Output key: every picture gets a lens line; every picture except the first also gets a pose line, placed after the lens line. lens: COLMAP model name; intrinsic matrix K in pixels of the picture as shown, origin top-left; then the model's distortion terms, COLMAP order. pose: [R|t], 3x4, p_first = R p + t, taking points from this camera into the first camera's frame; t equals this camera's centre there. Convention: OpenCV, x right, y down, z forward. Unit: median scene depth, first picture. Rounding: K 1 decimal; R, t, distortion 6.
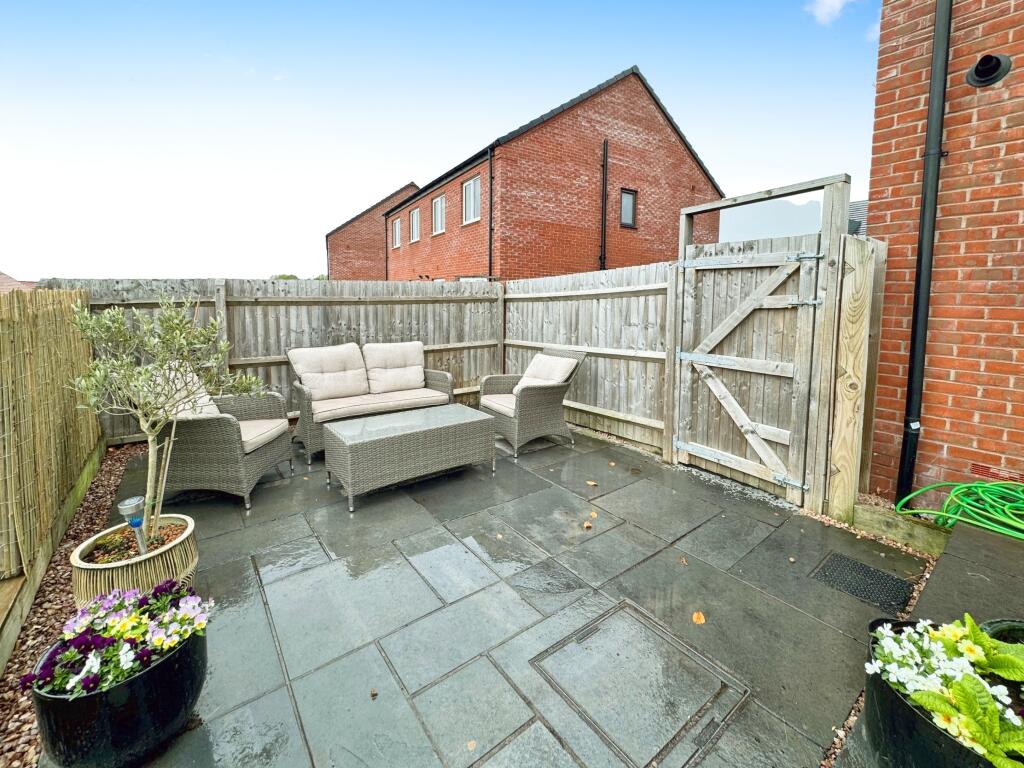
lens RADIAL K [[414.6, 0, 503.9], [0, 414.6, 298.4], [0, 0, 1]] dist [-0.000701, -0.000519]
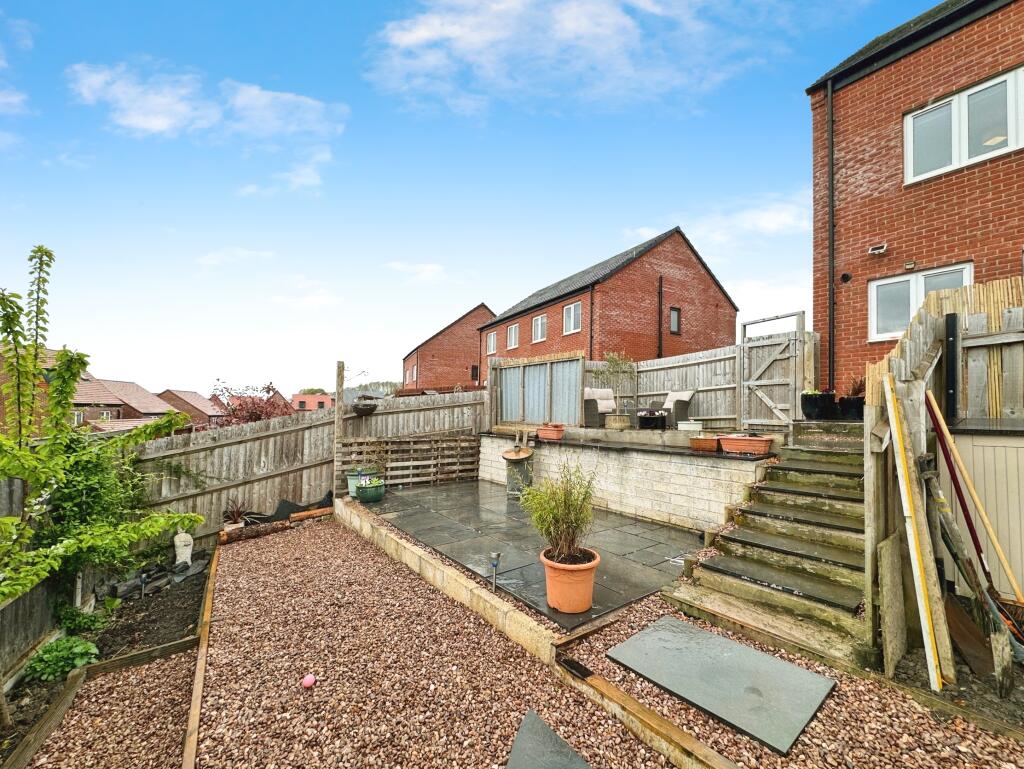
lens RADIAL K [[408.8, 0, 513.1], [0, 408.8, 392.2], [0, 0, 1]] dist [-0.000552, 0.000090]
pose [[0.999655, -0.025389, 0.006793, -0.751882], [0.025647, 0.998822, -0.041195, 0.204572], [-0.005739, 0.041355, 0.999128, -1.104956]]
